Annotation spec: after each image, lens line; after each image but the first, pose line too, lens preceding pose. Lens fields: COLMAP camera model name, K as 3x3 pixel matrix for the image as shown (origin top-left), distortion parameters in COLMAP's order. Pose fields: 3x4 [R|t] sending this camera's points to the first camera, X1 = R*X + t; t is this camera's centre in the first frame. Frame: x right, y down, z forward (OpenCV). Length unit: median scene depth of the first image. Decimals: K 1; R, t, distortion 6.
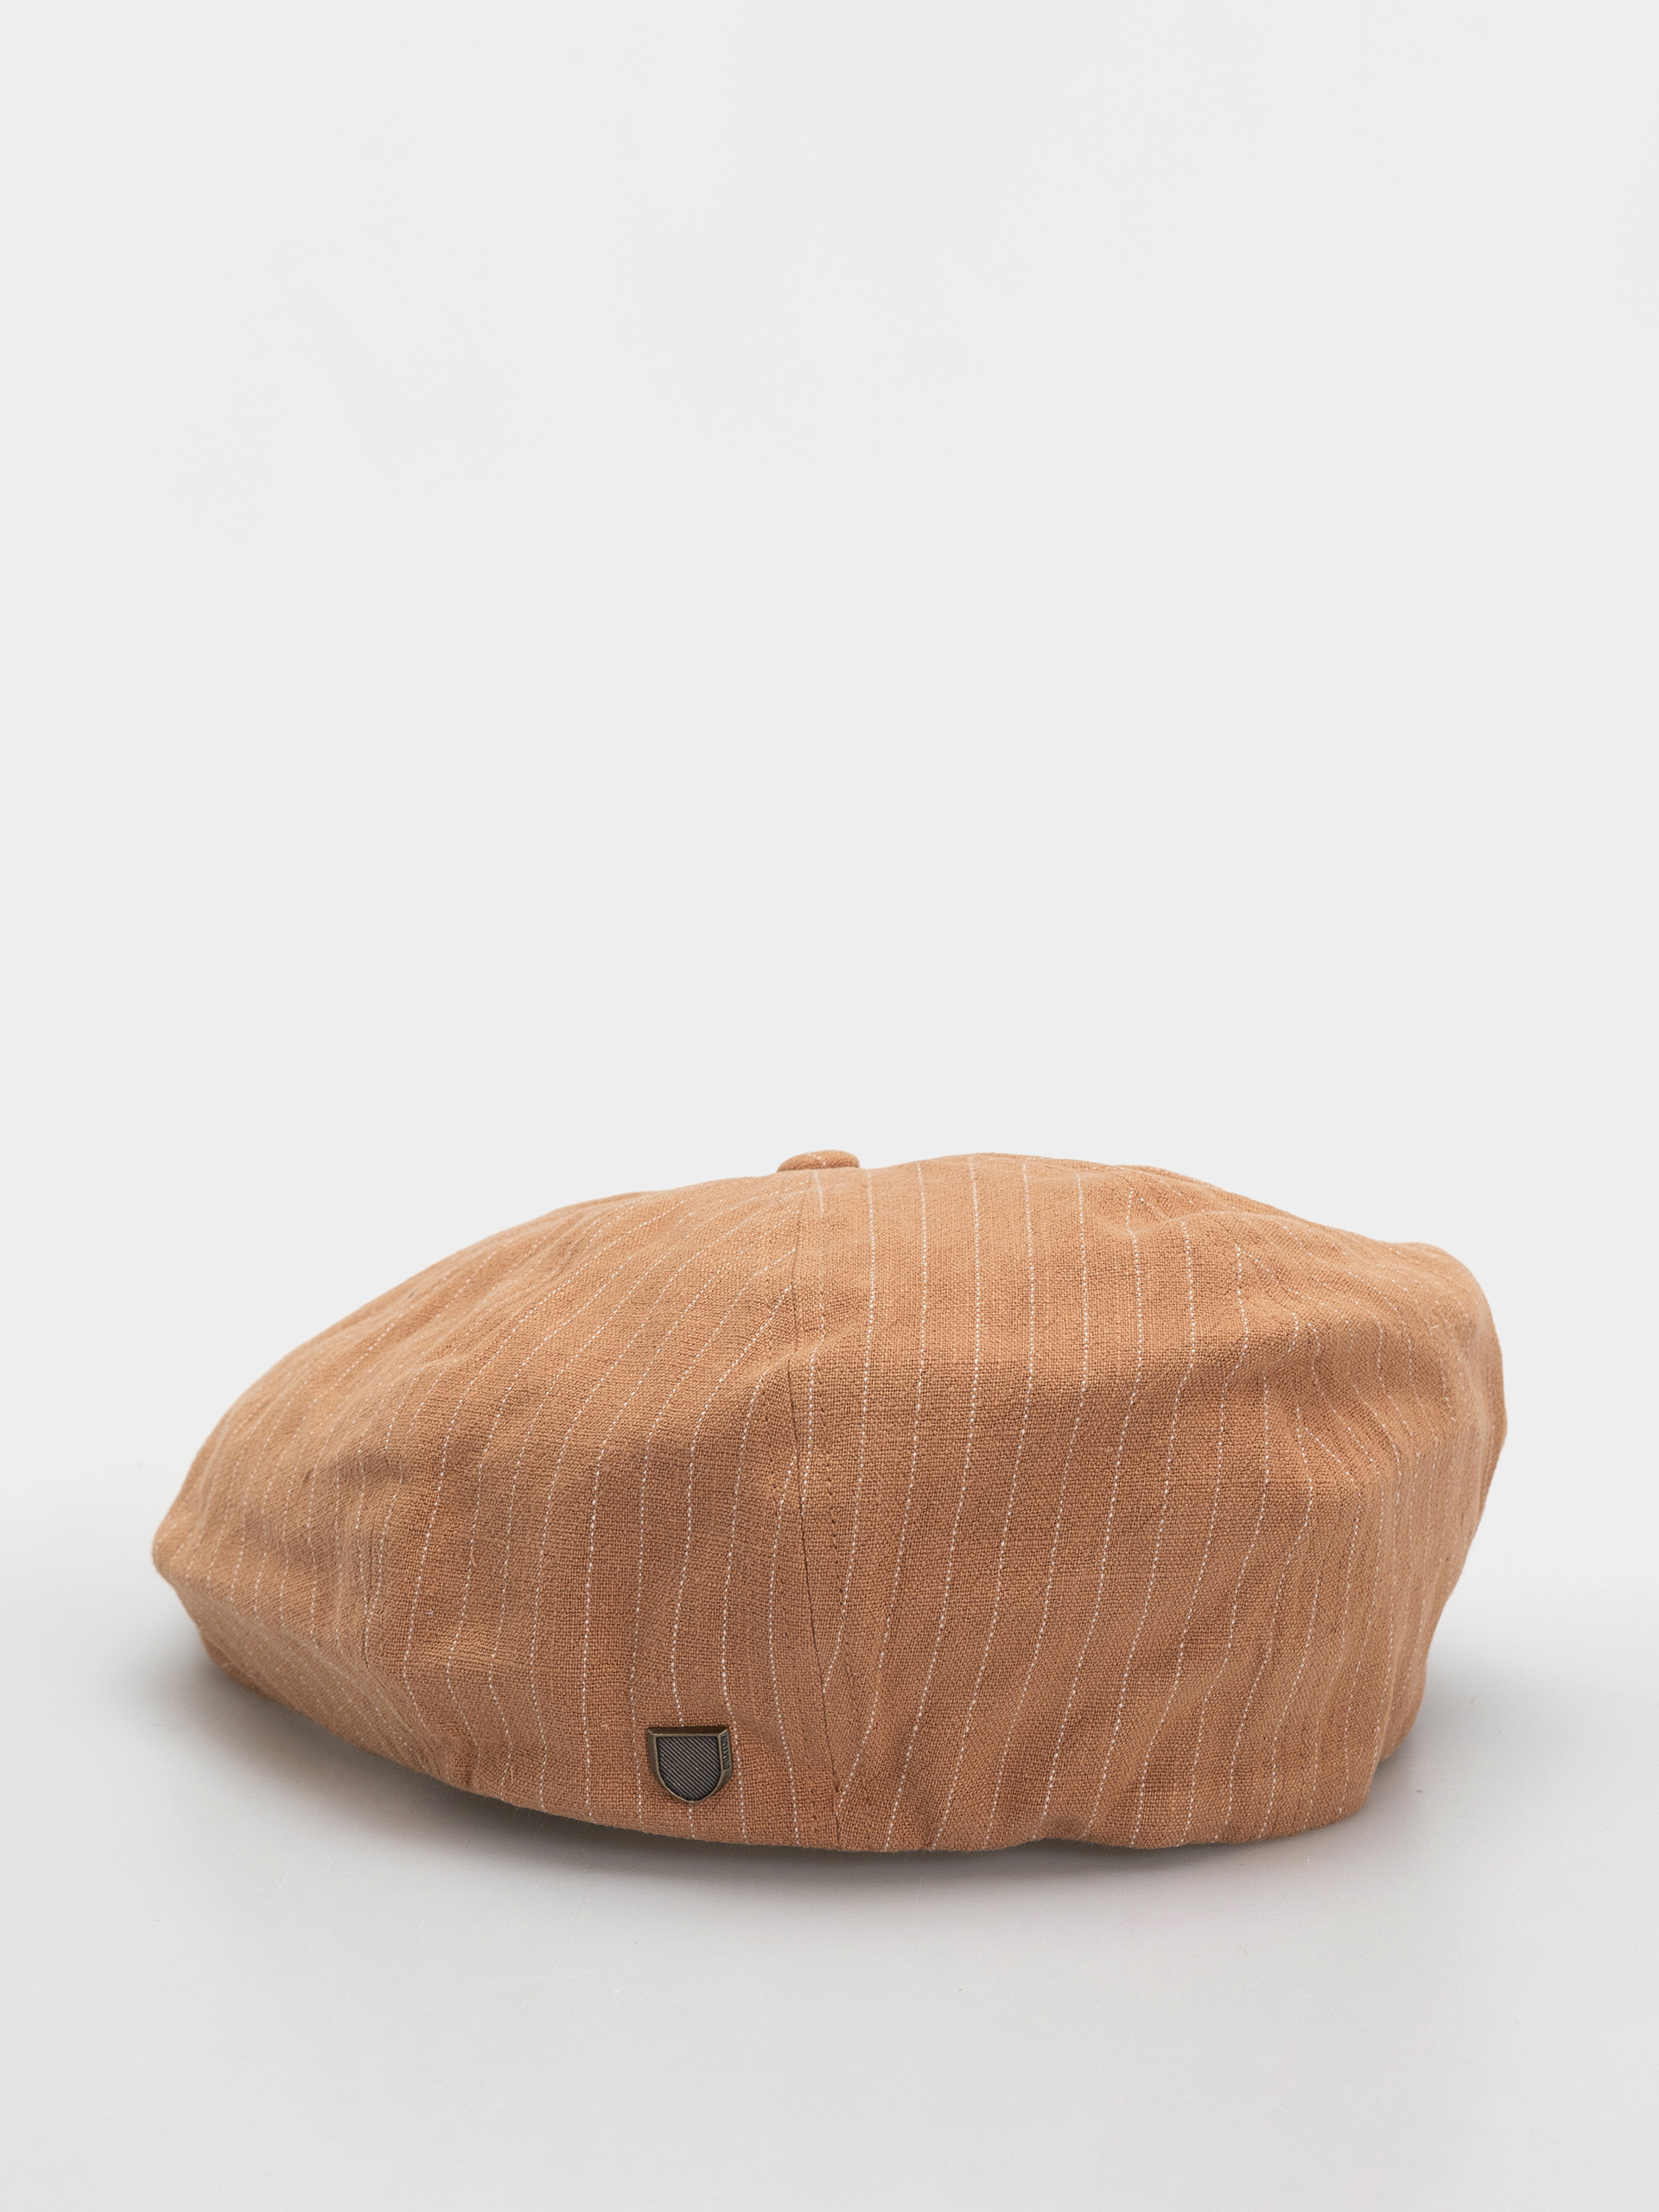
lens RADIAL K [[7450.9, 0, 829.5], [0, 7450.9, 1106.6], [0, 0, 1]] dist [0.106515, 0.000000]
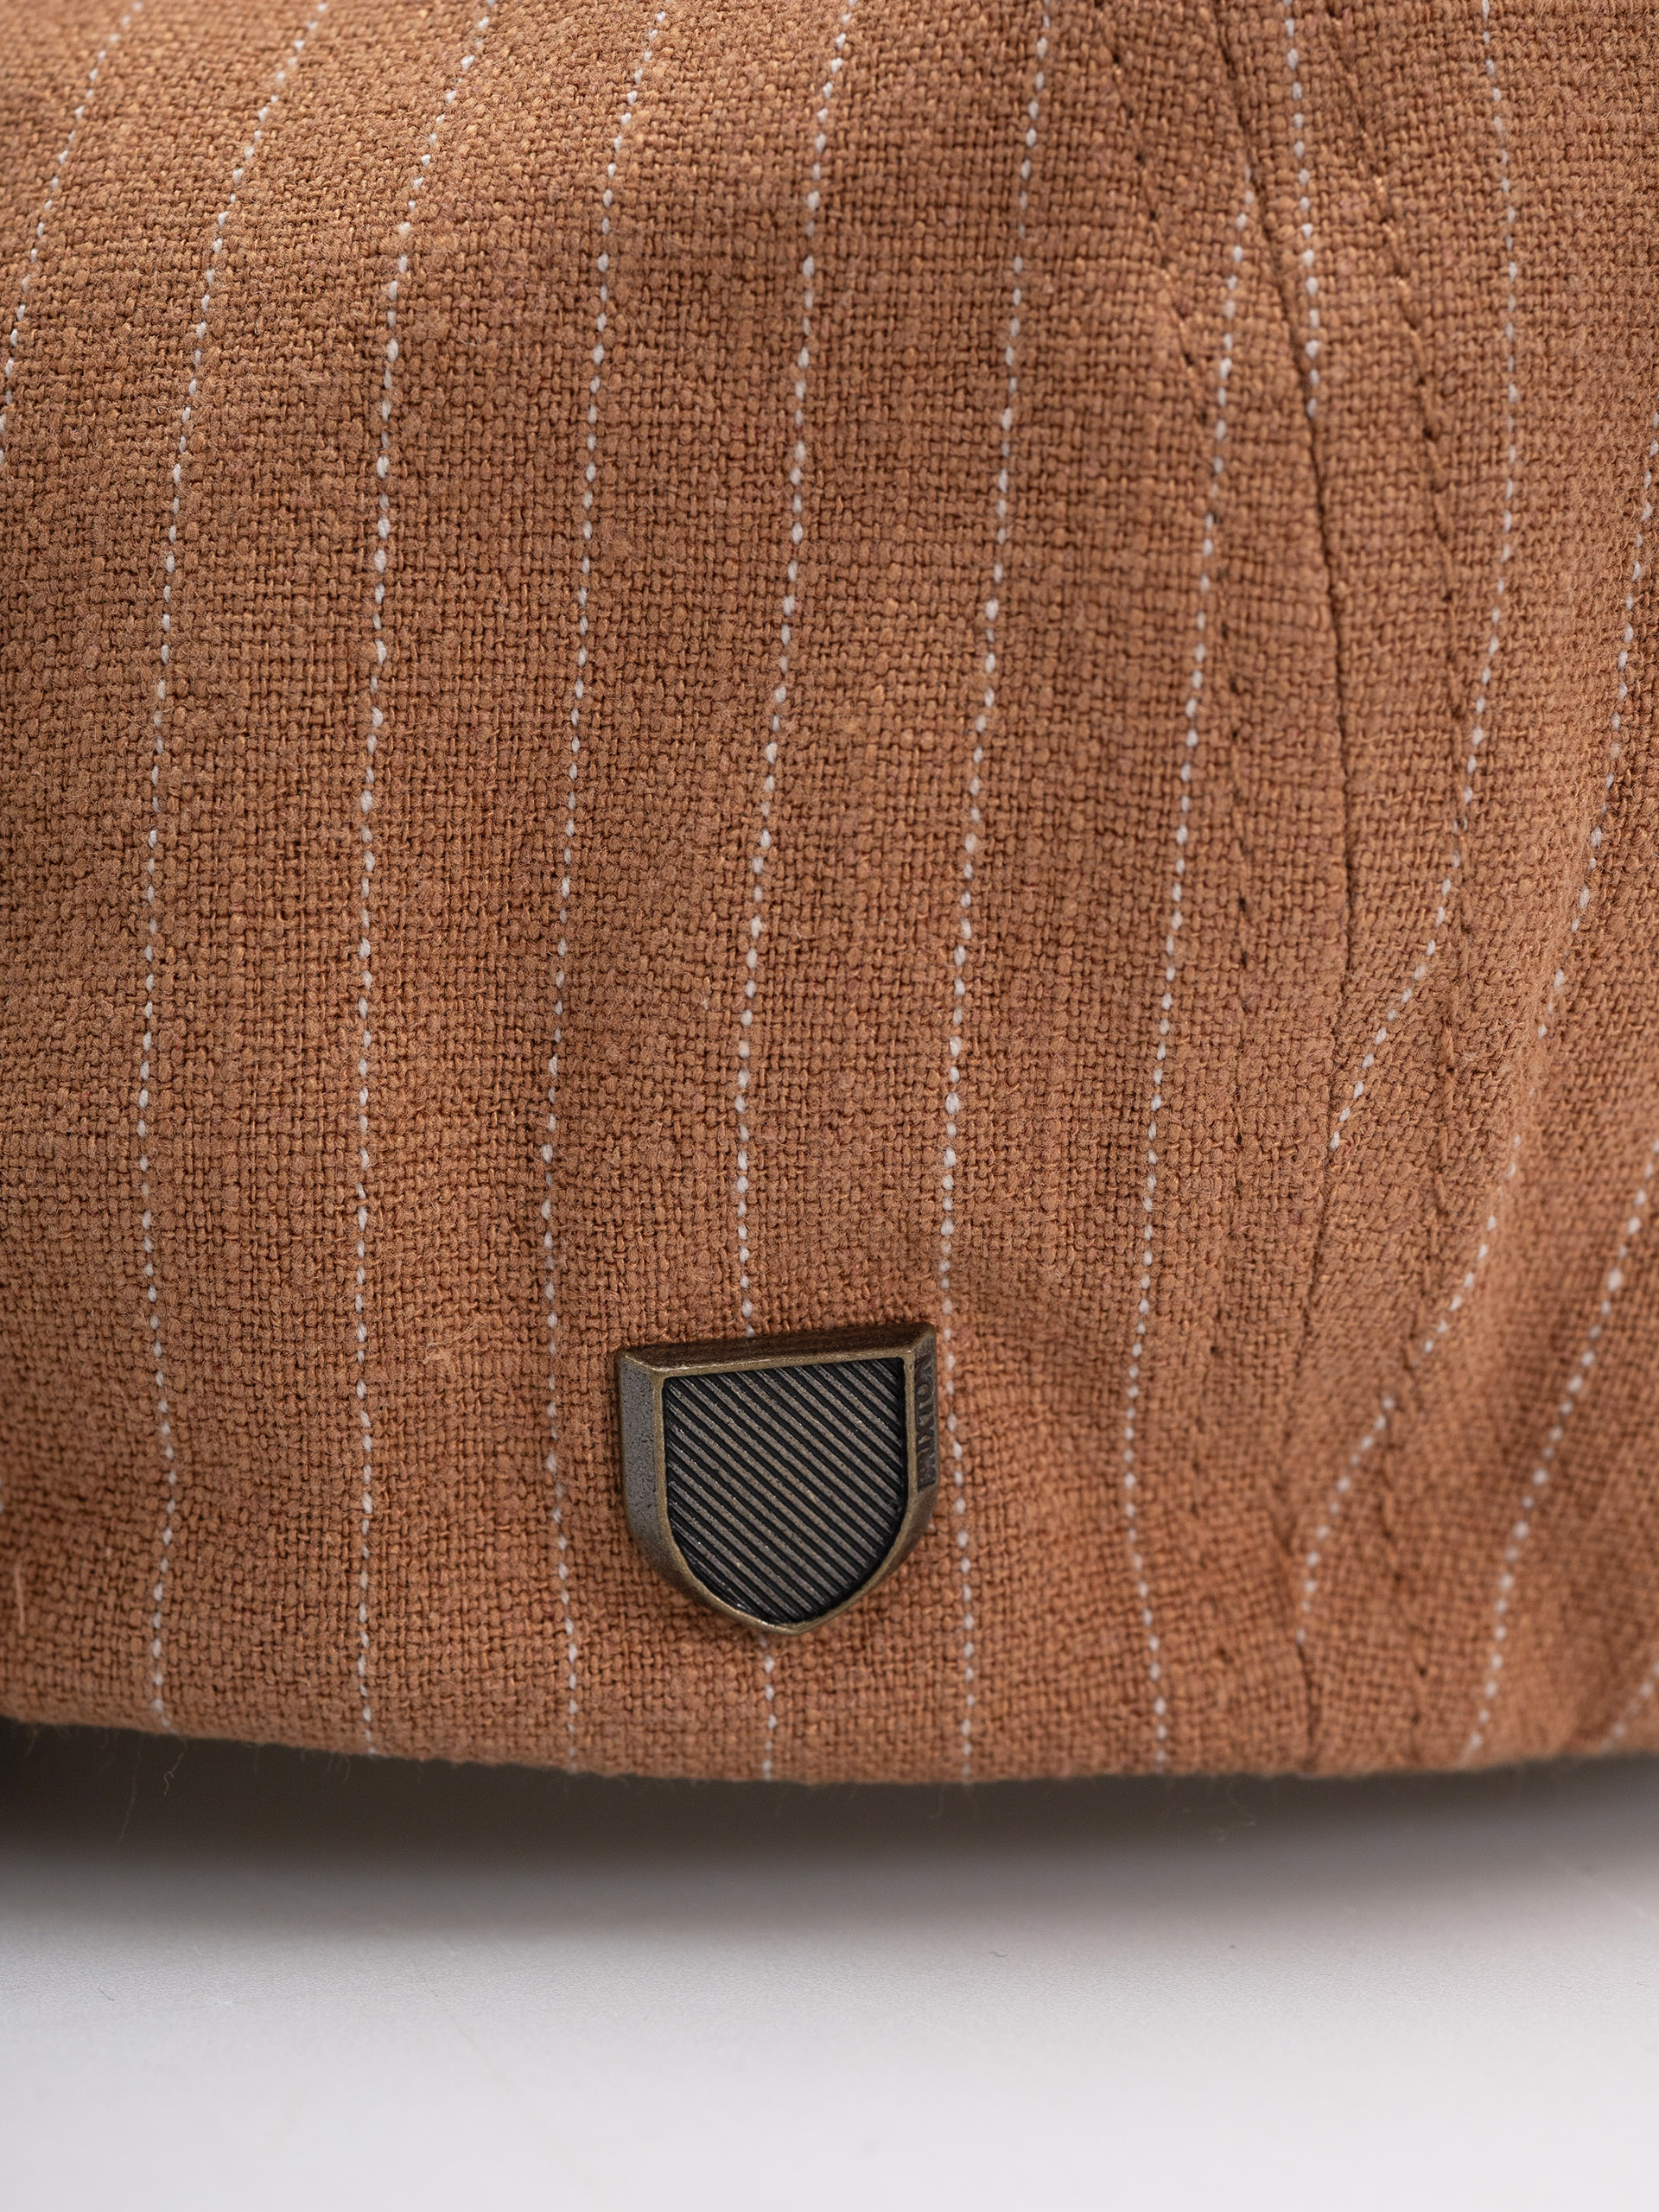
lens RADIAL K [[7450.9, 0, 828.7], [0, 7450.9, 1104.8], [0, 0, 1]] dist [0.106515, 0.000000]
pose [[0.951455, -0.052662, 0.303249, -0.094620], [0.063506, 0.997643, -0.026005, 0.081949], [-0.301164, 0.044001, 0.952557, 0.752733]]
